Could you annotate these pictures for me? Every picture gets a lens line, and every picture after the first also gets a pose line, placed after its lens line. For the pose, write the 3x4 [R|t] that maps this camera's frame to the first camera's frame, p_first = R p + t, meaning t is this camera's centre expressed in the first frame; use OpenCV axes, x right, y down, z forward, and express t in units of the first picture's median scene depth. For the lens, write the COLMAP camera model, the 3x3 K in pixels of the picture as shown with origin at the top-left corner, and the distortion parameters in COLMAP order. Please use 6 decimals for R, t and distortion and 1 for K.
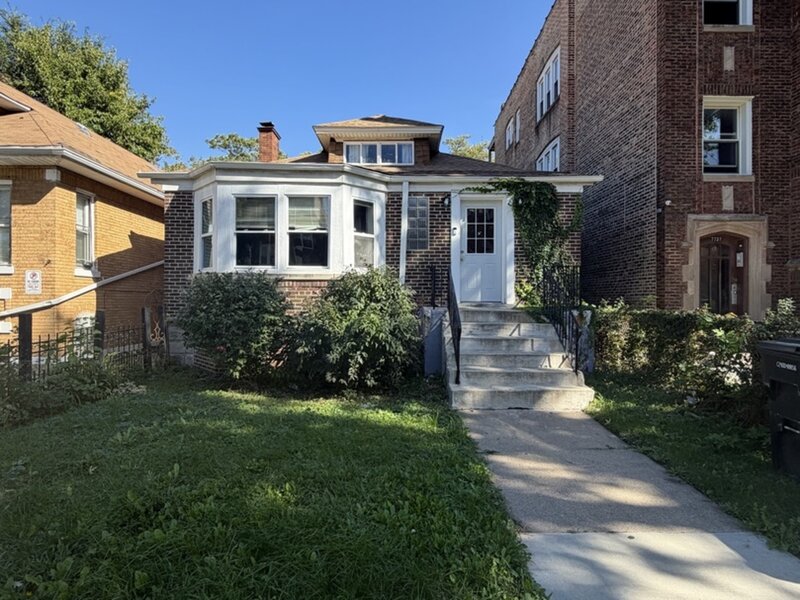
lens RADIAL K [[324.5, 0, 400.0], [0, 324.5, 300.0], [0, 0, 1]] dist [0.001211, -0.000292]
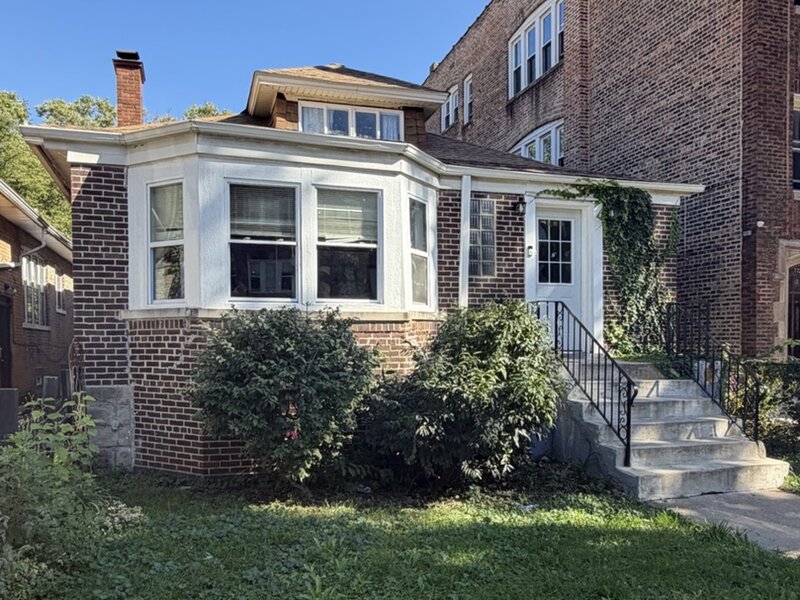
lens RADIAL K [[481.5, 0, 399.9], [0, 481.5, 354.4], [0, 0, 1]] dist [0.000424, -0.000011]
pose [[0.973431, -0.015112, 0.228480, -0.345613], [0.011062, 0.999758, 0.018994, -0.010890], [-0.228712, -0.015962, 0.973363, 0.045049]]
